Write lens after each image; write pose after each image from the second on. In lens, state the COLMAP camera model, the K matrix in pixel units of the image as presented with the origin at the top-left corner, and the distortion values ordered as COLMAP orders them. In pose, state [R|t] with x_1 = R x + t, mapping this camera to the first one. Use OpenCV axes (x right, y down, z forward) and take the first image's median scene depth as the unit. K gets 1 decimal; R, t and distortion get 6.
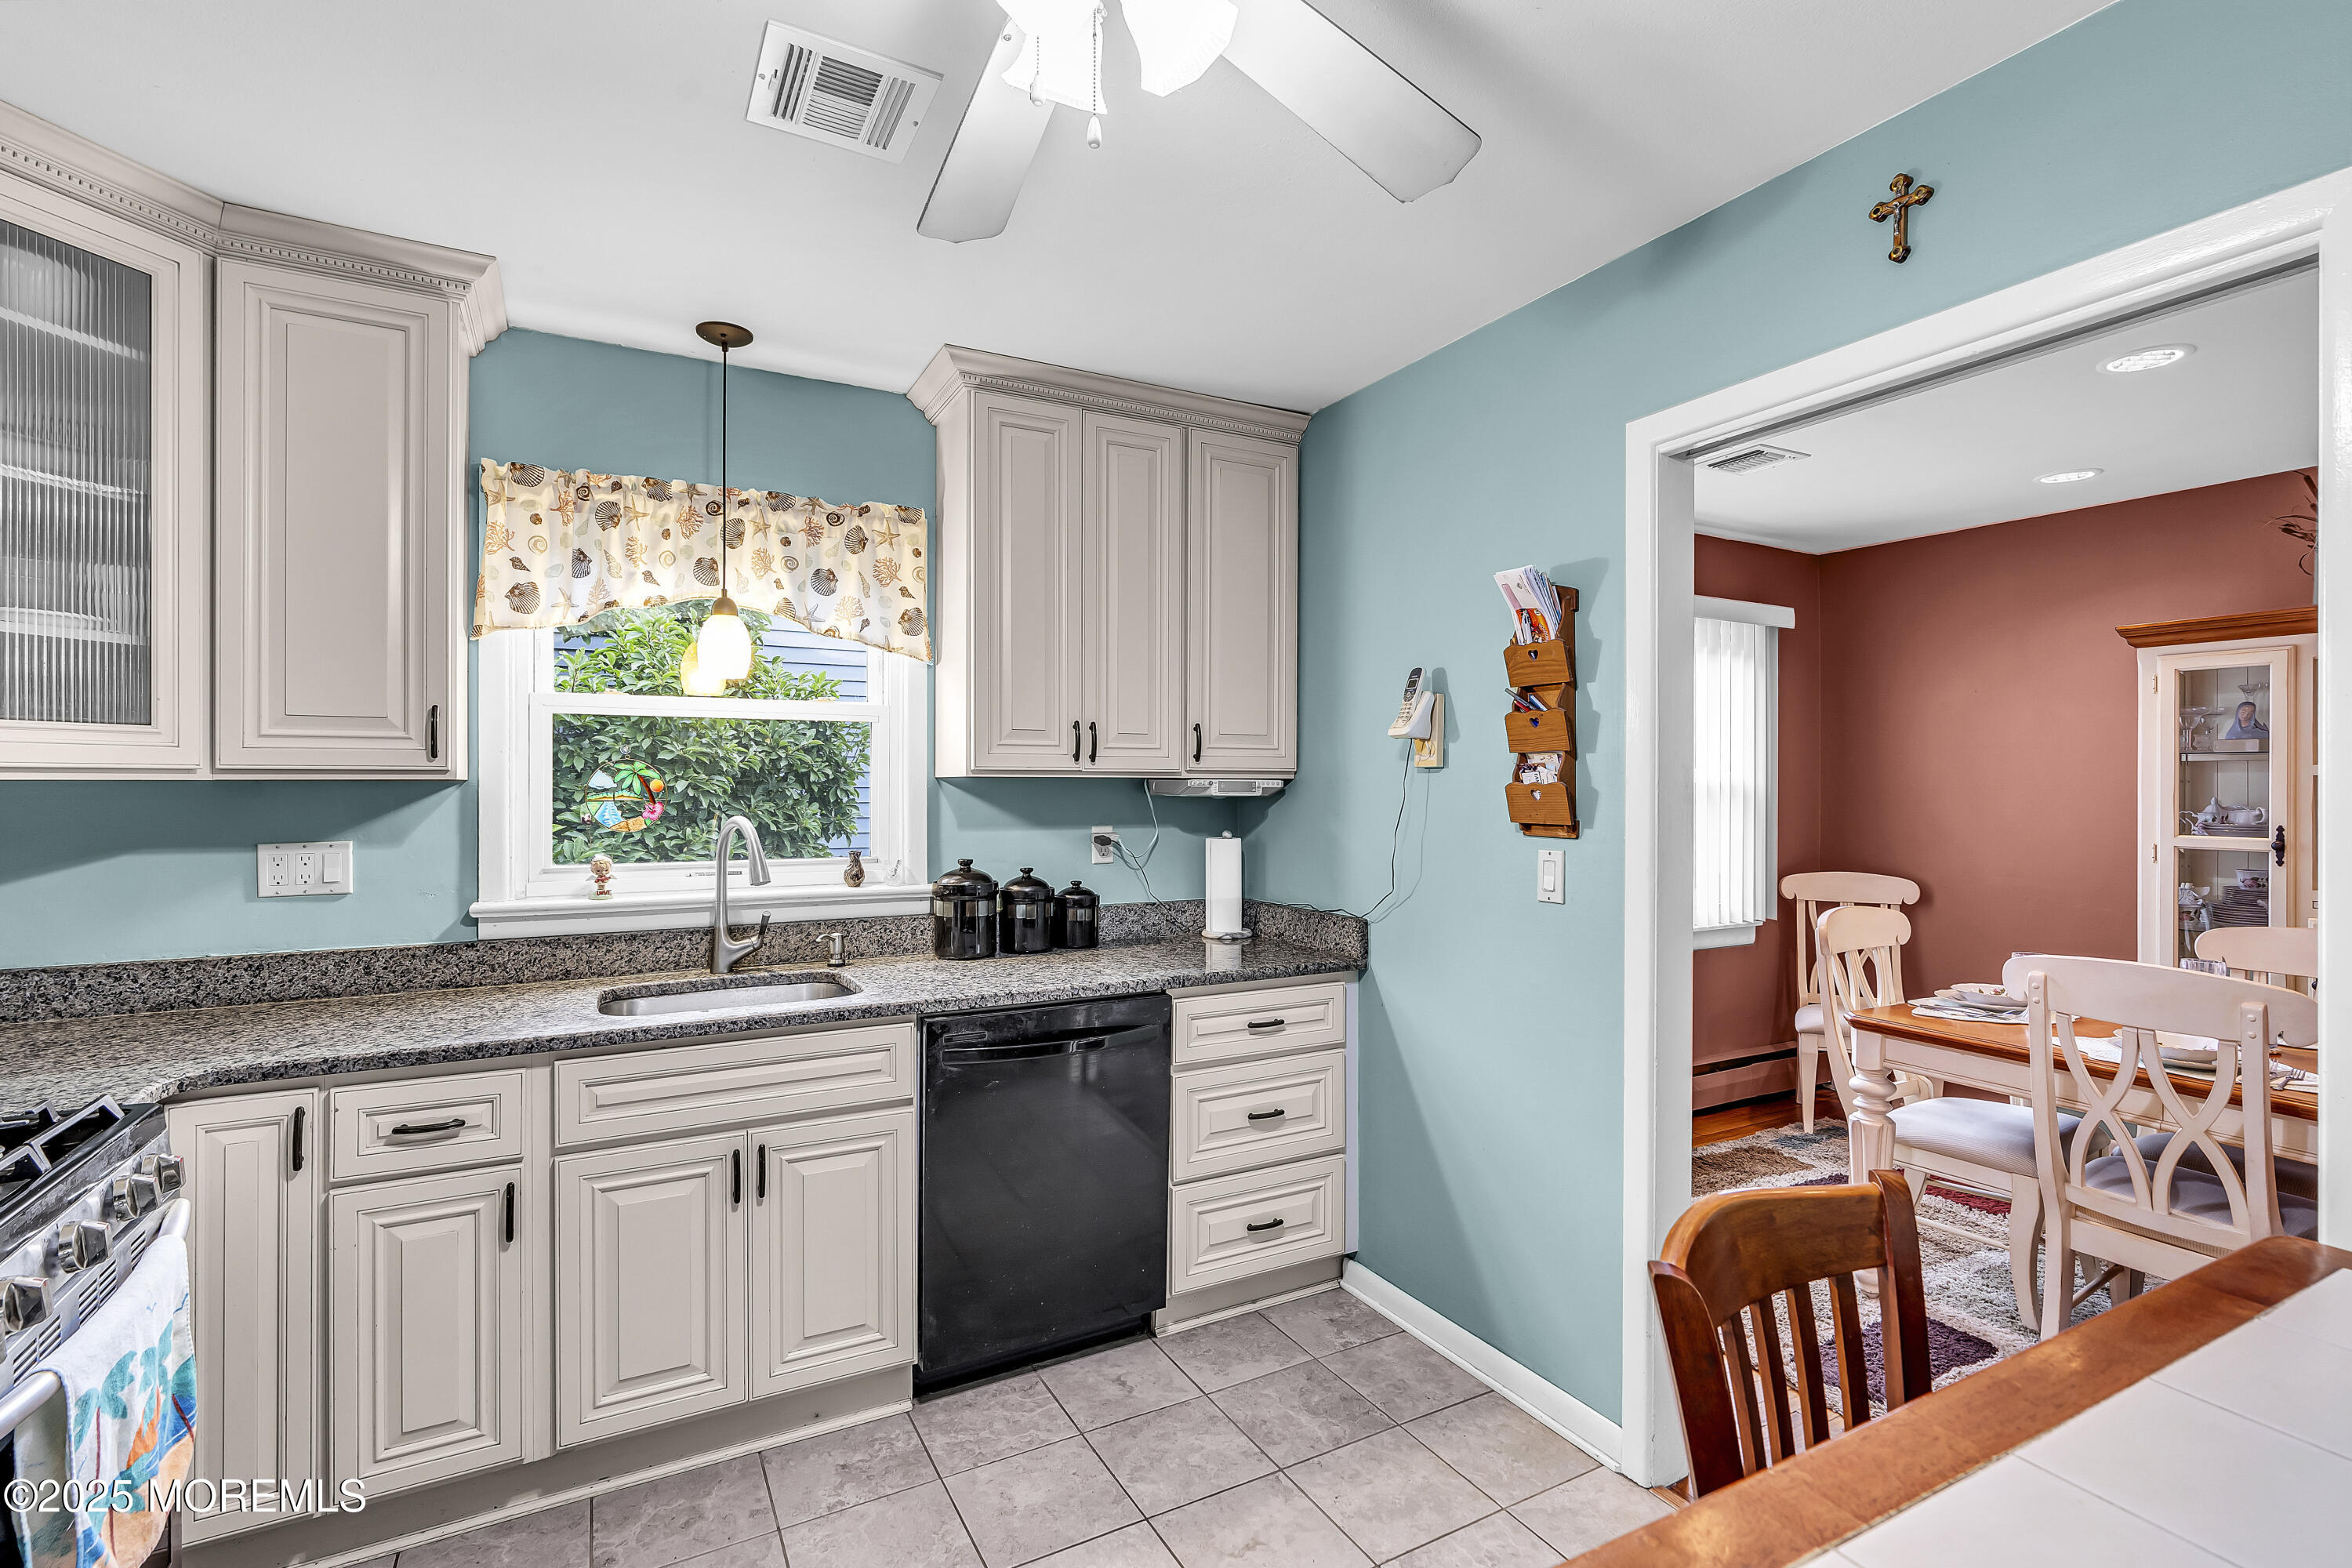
lens RADIAL K [[1074.8, 0, 1180.4], [0, 1074.8, 783.6], [0, 0, 1]] dist [-0.007984, 0.002790]
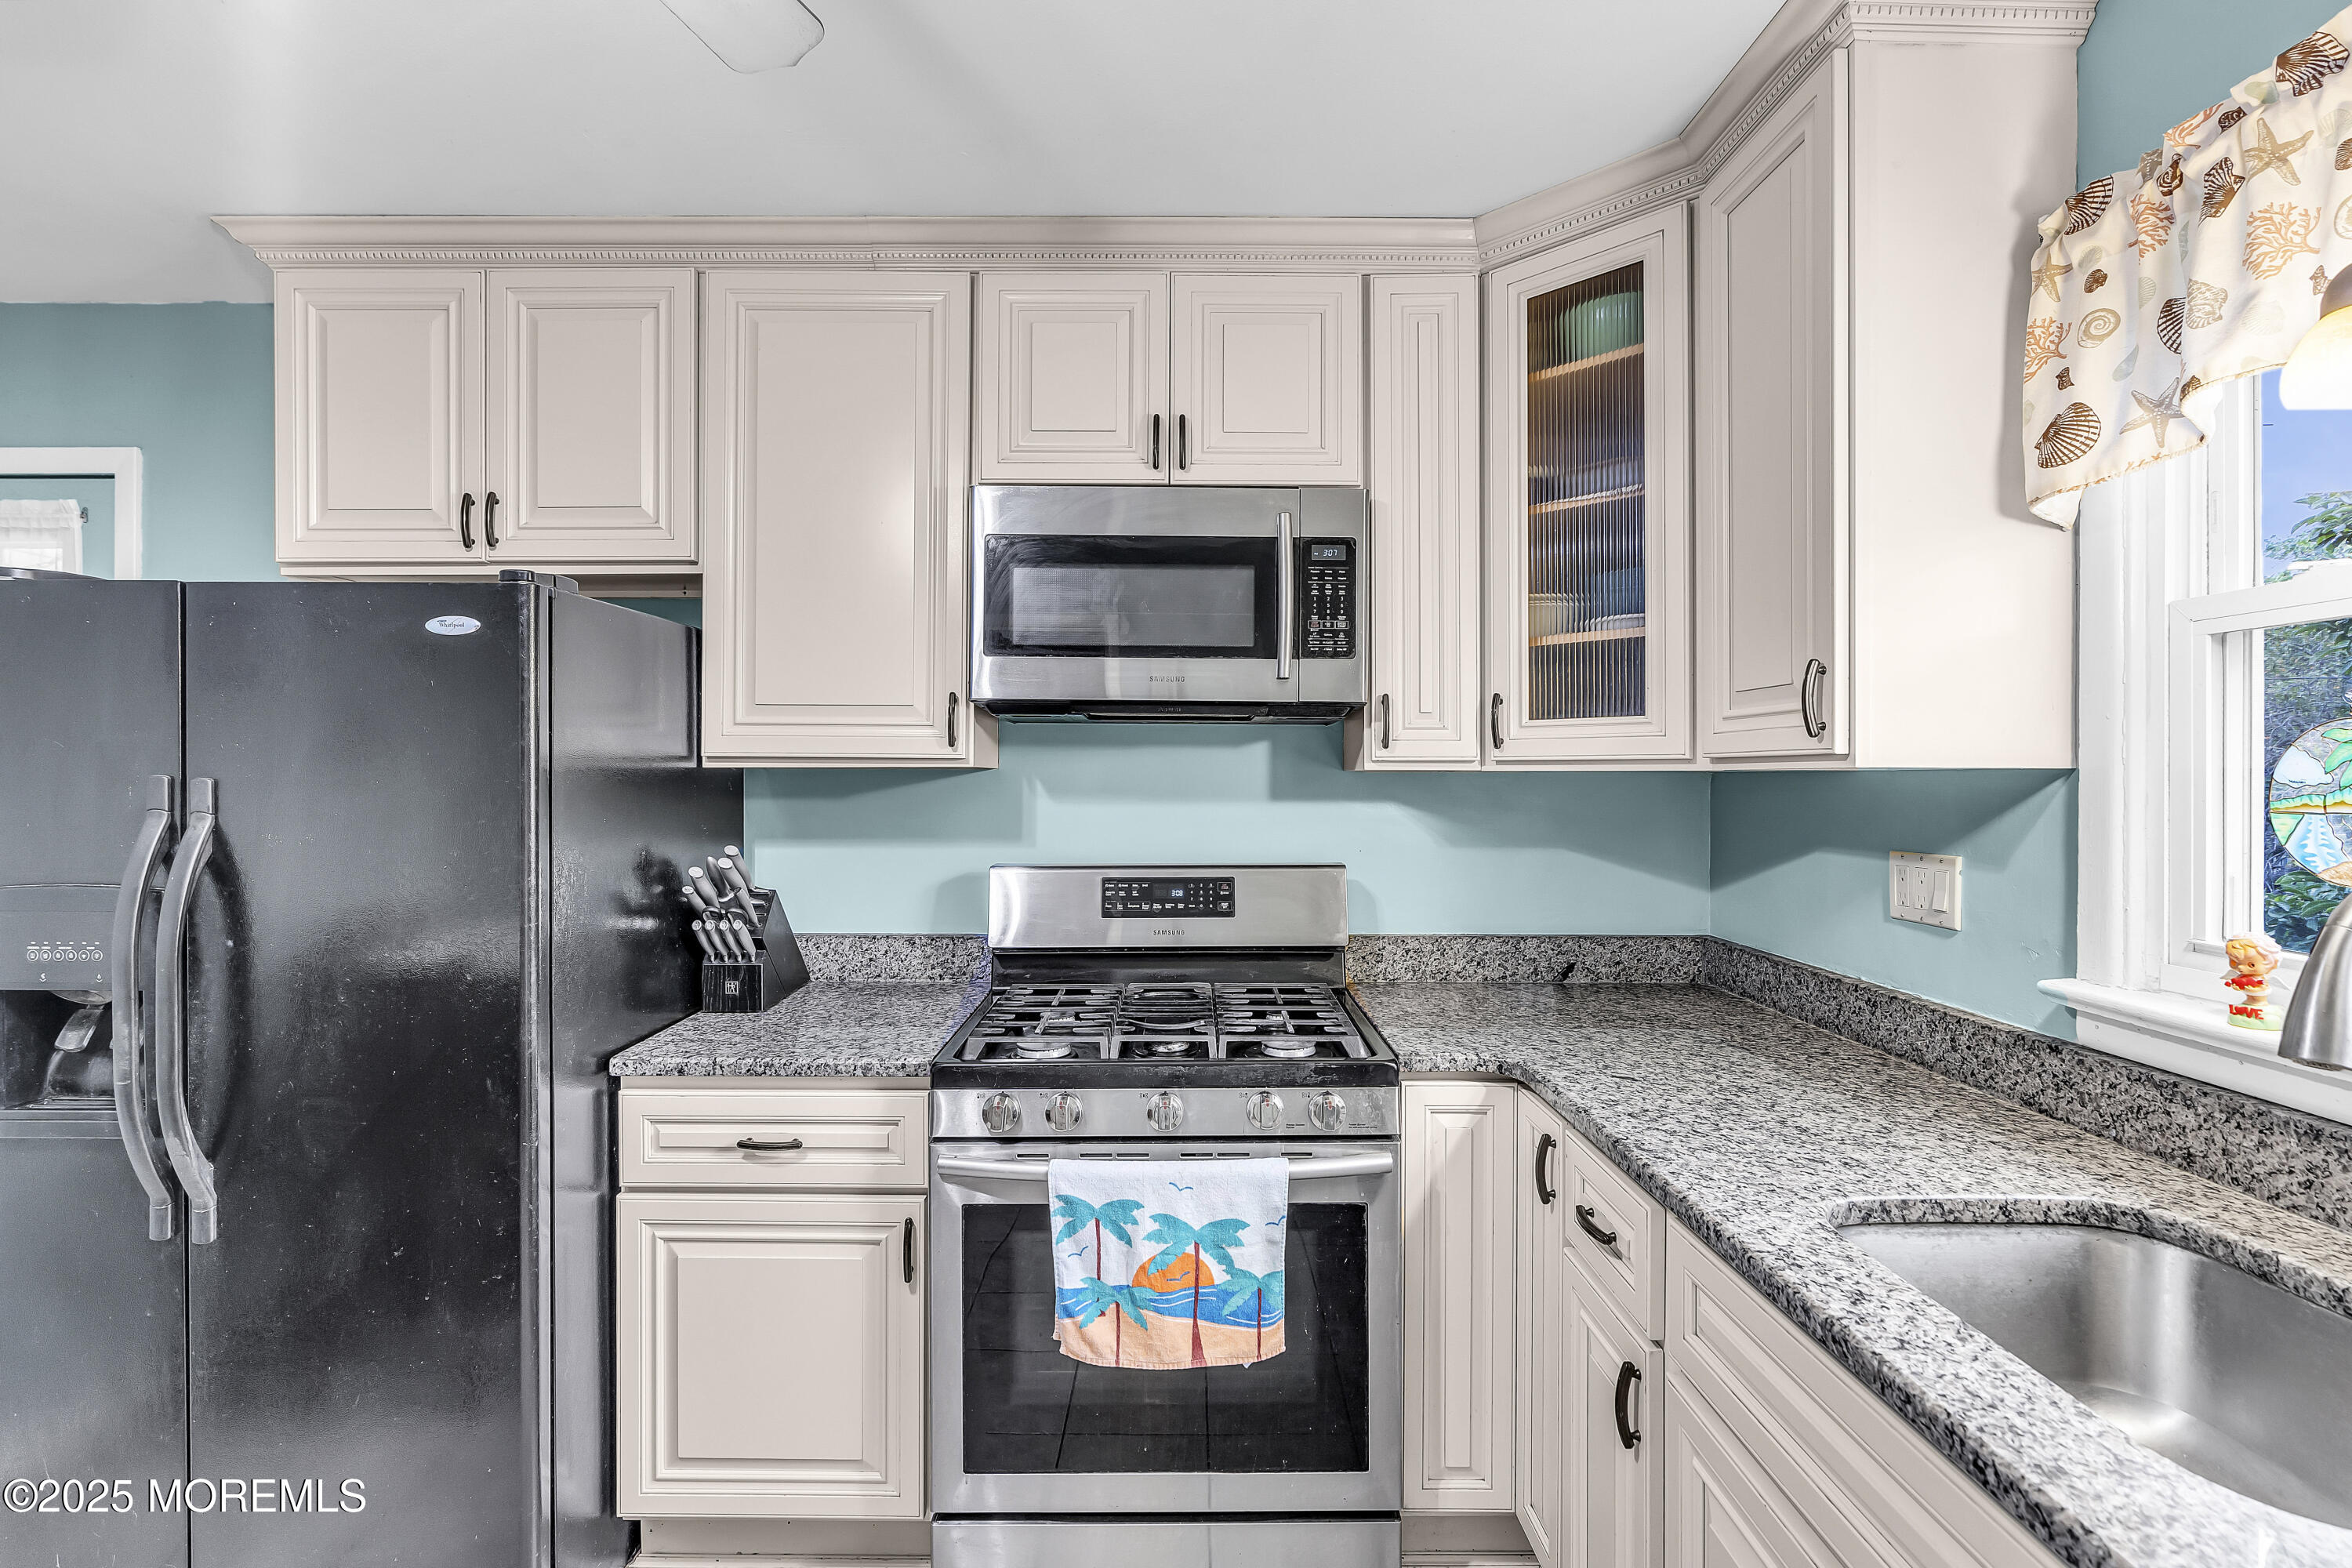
lens RADIAL K [[1074.8, 0, 1190.5], [0, 1074.8, 772.8], [0, 0, 1]] dist [-0.007984, 0.002790]
pose [[-0.471425, -0.003826, -0.881898, 0.083523], [-0.002706, 0.999992, -0.002892, 0.002136], [0.881902, 0.001023, -0.471431, 0.854199]]
